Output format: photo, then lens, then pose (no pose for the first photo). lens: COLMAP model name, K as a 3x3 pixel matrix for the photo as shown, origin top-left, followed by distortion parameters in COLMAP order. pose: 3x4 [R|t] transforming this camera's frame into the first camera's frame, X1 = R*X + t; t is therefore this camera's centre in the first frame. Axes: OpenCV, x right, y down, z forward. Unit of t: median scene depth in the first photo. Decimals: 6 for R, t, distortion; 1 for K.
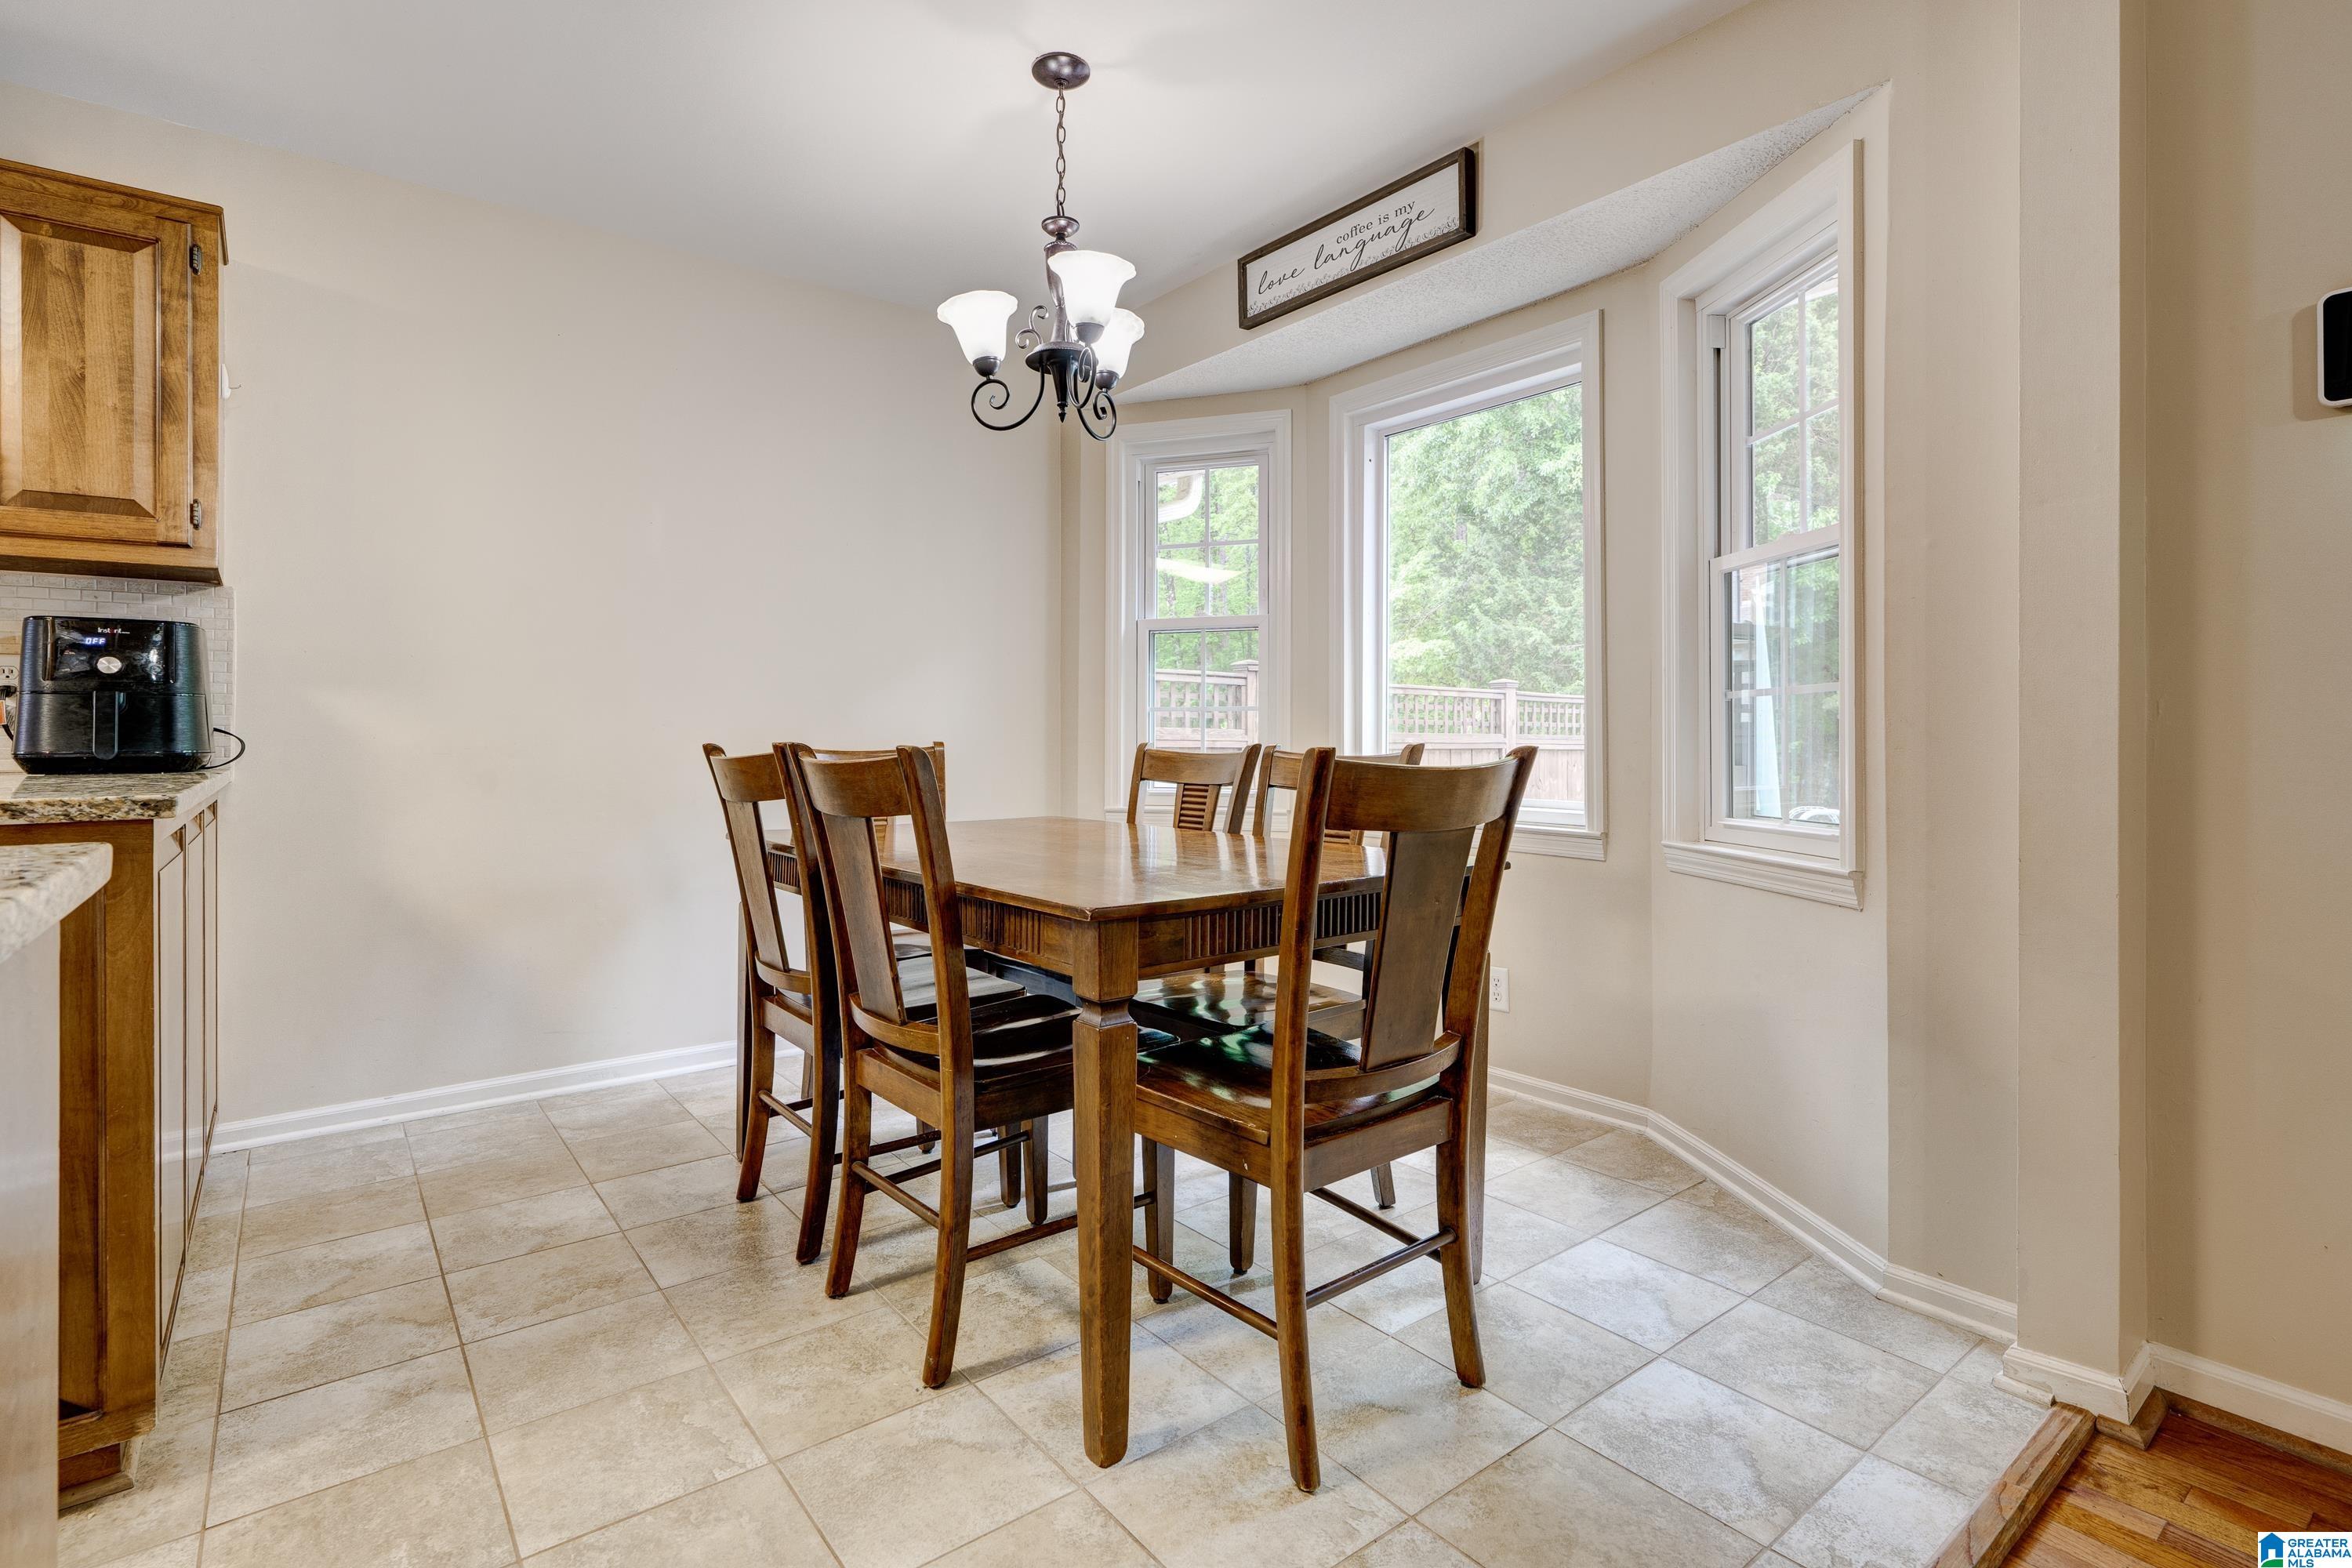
lens RADIAL K [[1132.8, 0, 1183.7], [0, 1132.8, 732.7], [0, 0, 1]] dist [-0.000367, 0.000228]
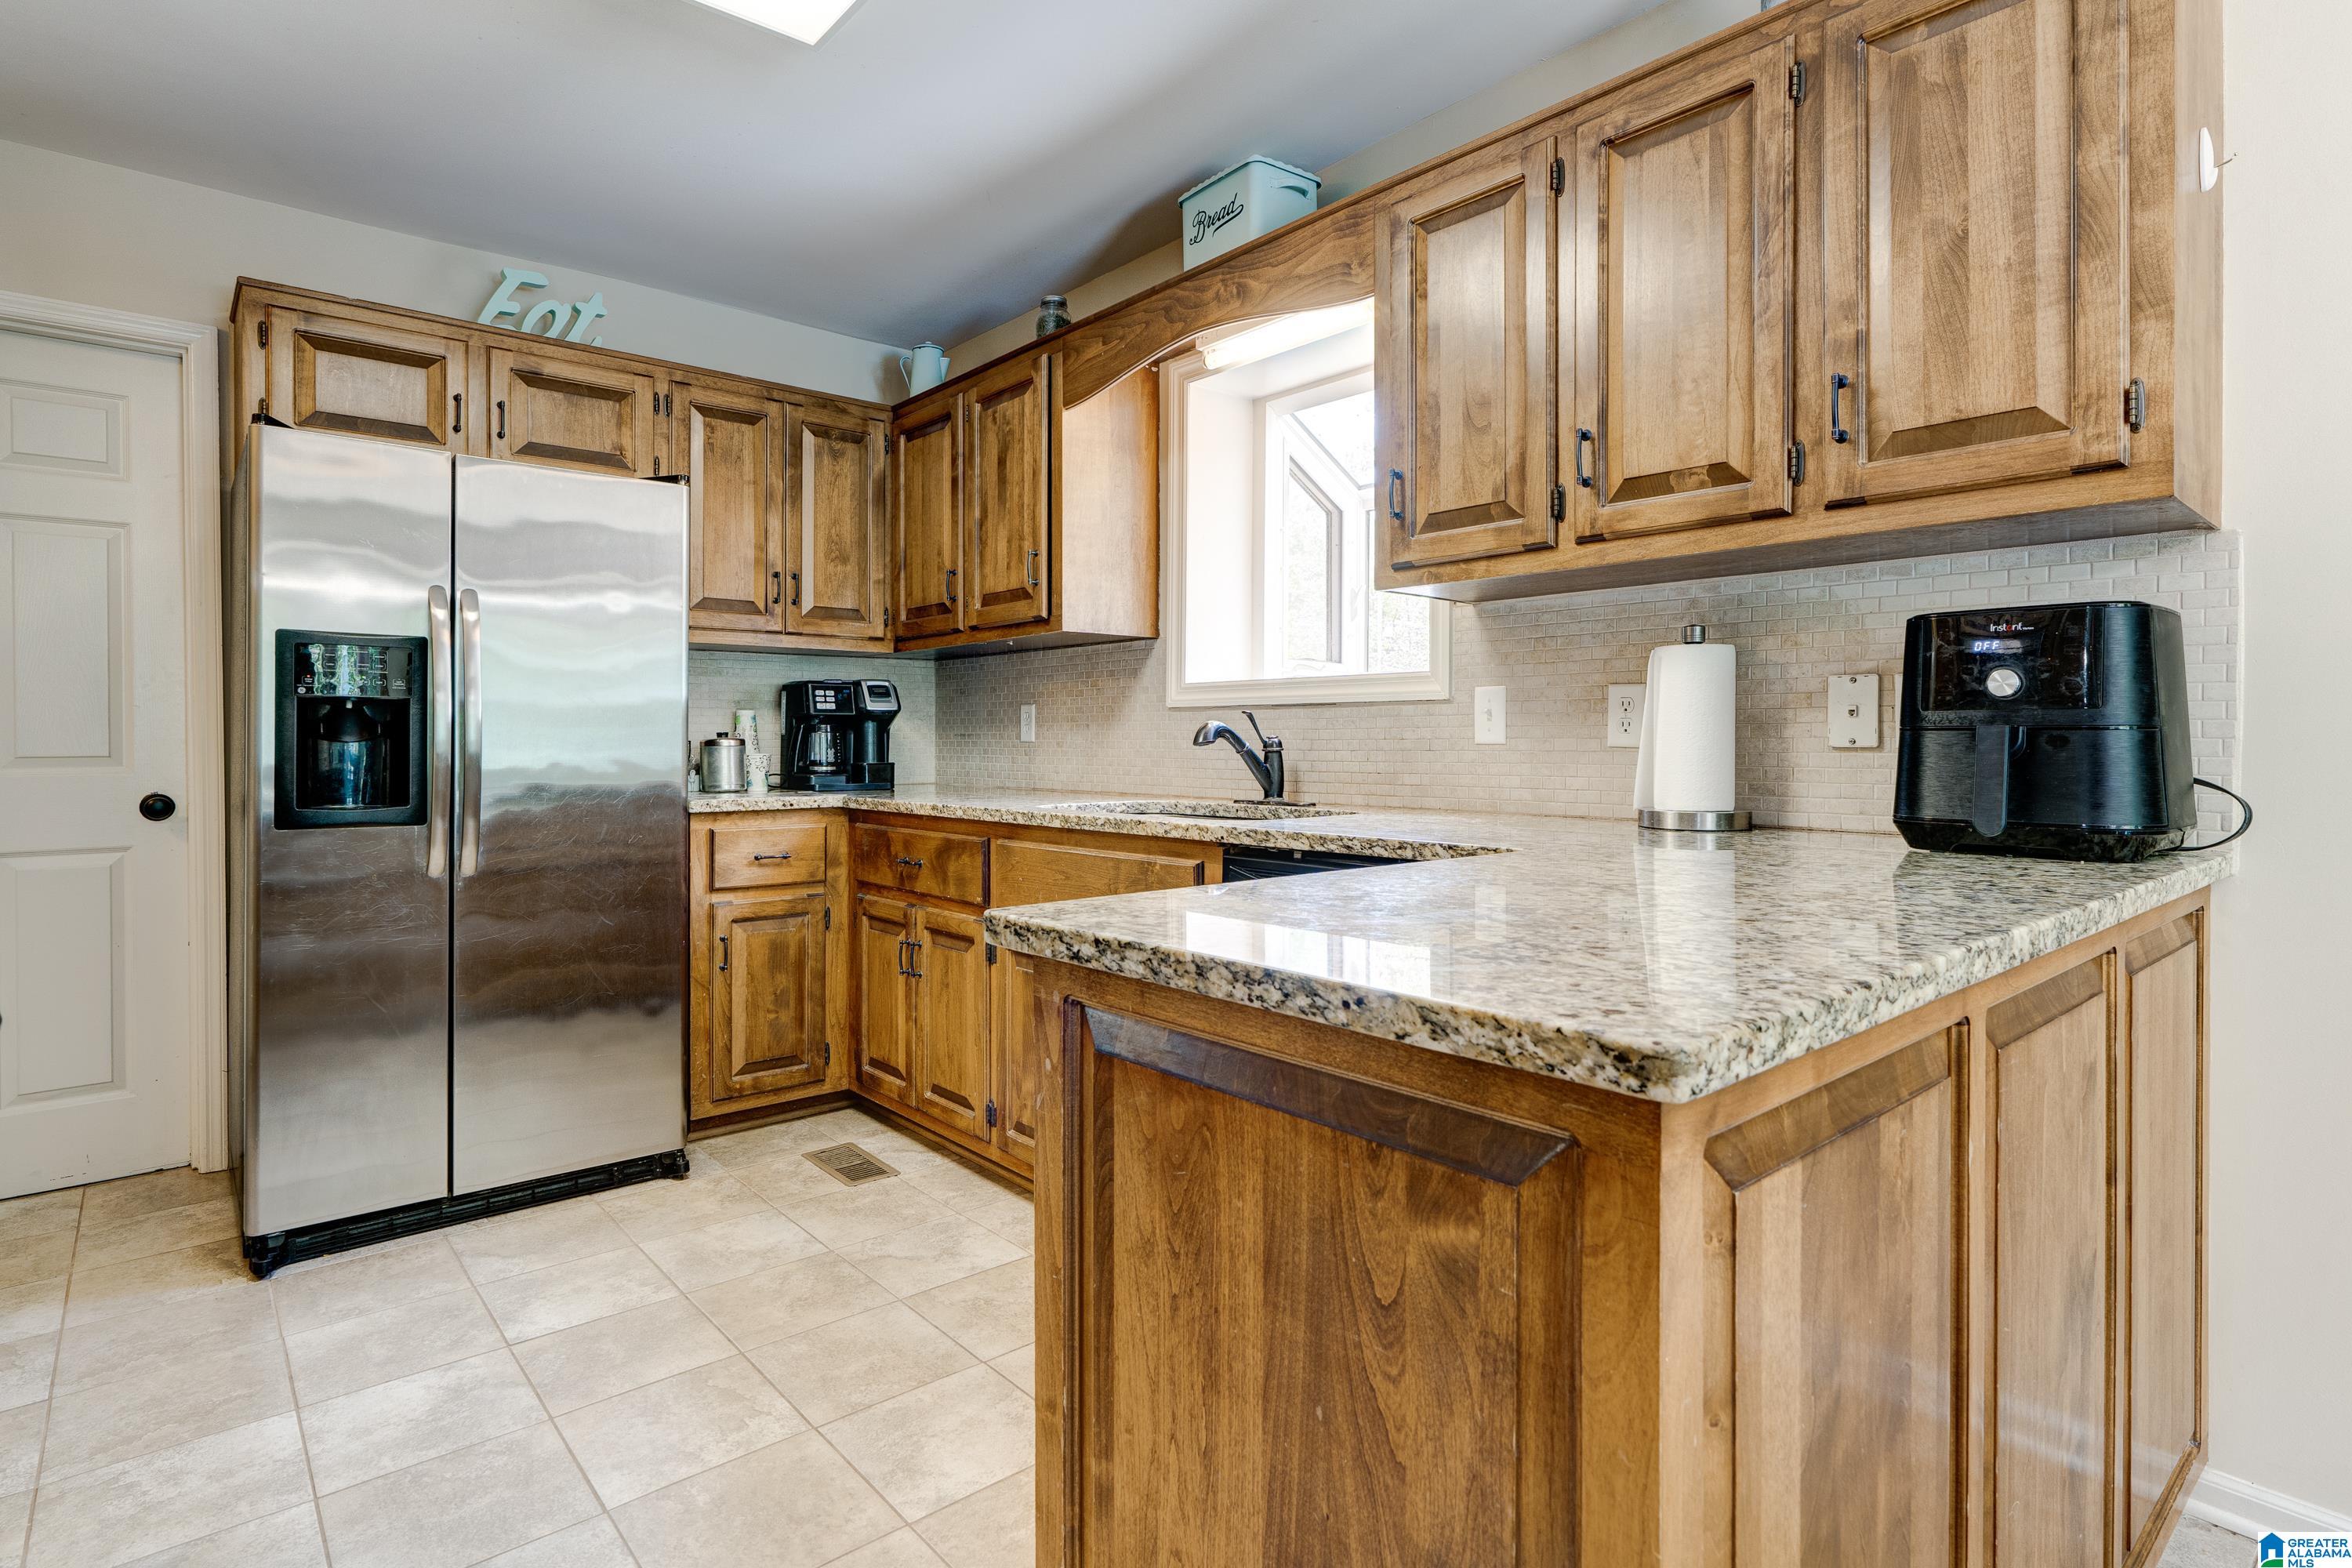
lens RADIAL K [[1195.8, 0, 1176.1], [0, 1195.8, 742.6], [0, 0, 1]] dist [-0.002399, -0.000649]
pose [[0.047958, 0.005471, -0.998834, -0.308295], [0.002795, 0.999980, 0.005611, -0.031236], [0.998845, -0.003061, 0.047942, 0.503725]]
